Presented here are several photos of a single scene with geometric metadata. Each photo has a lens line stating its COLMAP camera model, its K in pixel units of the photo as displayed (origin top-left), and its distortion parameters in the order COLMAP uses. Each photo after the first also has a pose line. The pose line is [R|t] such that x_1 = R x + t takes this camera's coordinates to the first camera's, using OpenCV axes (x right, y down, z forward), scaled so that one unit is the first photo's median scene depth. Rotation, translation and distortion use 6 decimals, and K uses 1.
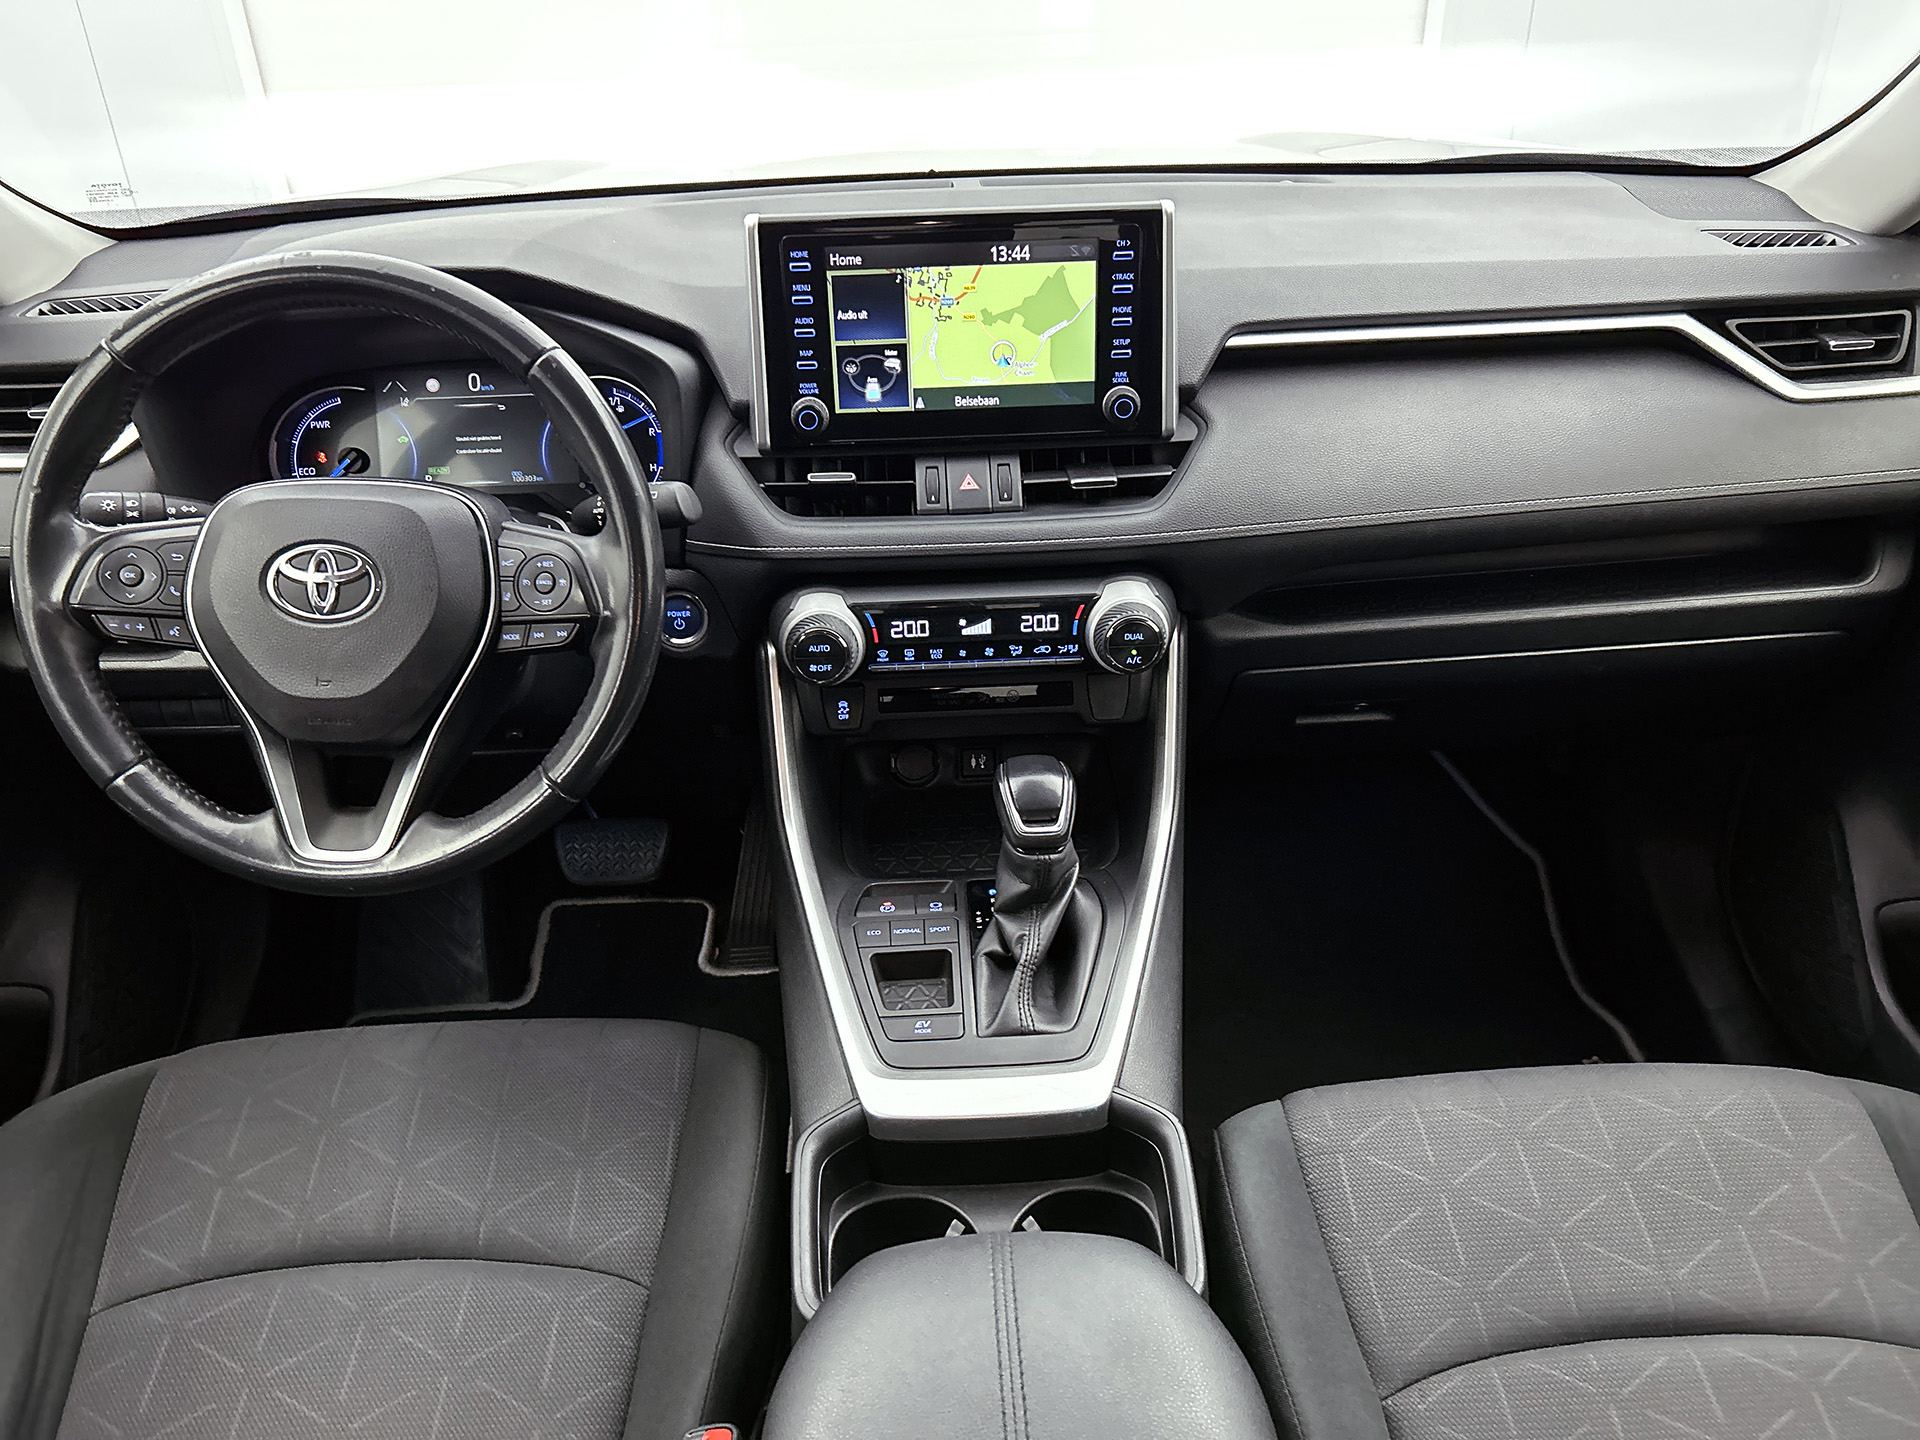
lens RADIAL K [[1478.8, 0, 954.1], [0, 1478.8, 740.3], [0, 0, 1]] dist [0.058125, -0.063617]
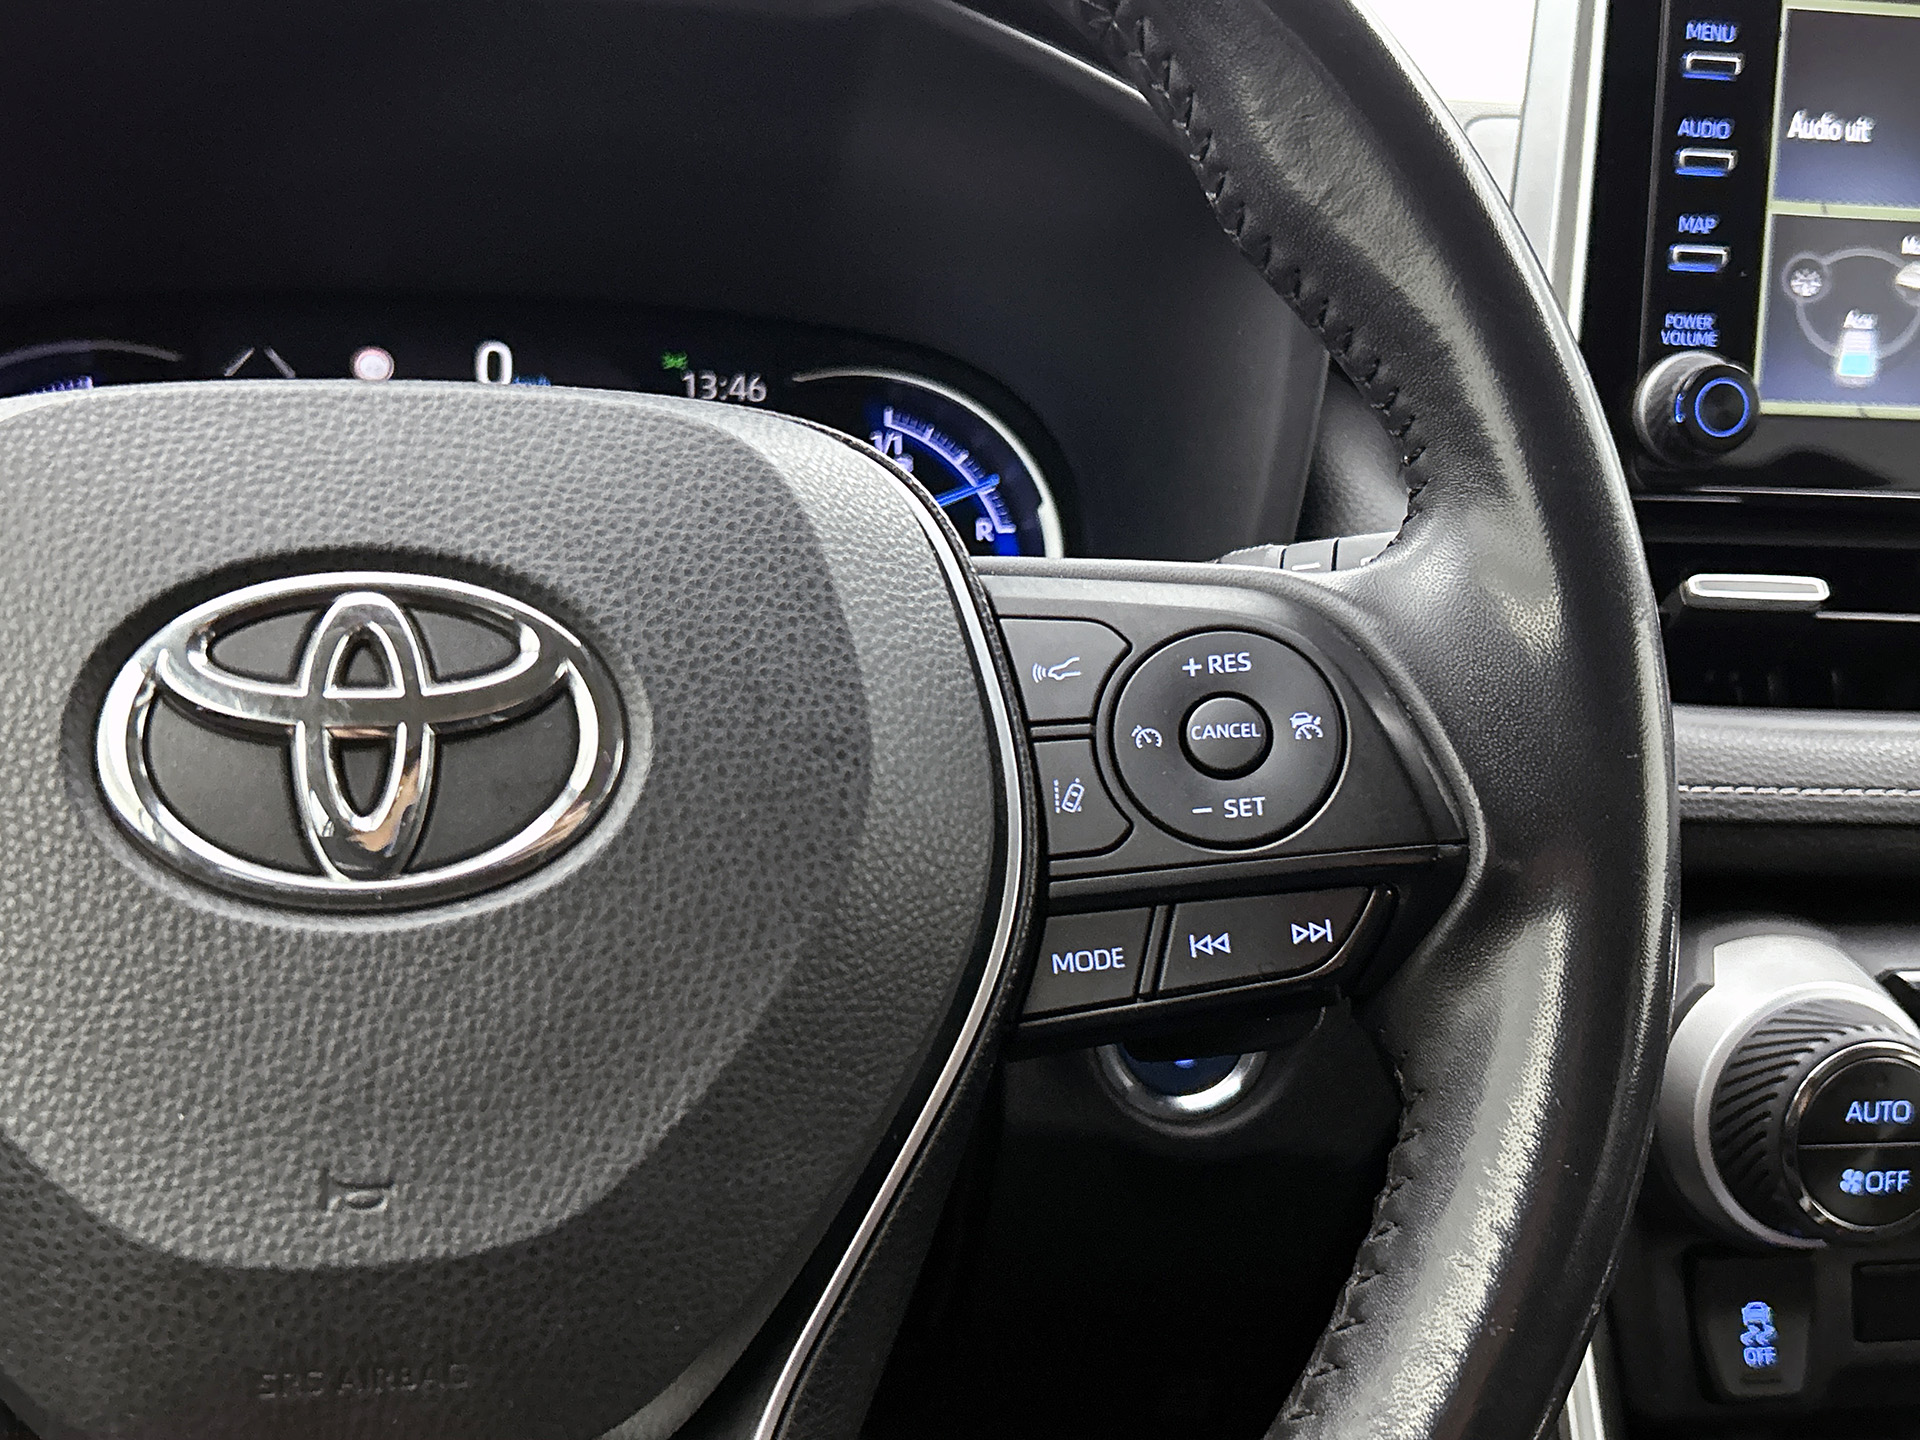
lens RADIAL K [[2201.7, 0, 963.1], [0, 2201.7, 738.9], [0, 0, 1]] dist [0.058810, 0.000000]
pose [[0.987115, 0.044744, 0.153628, -0.330091], [-0.000276, 0.960583, -0.277995, -0.010505], [-0.160011, 0.274370, 0.948218, 0.577116]]
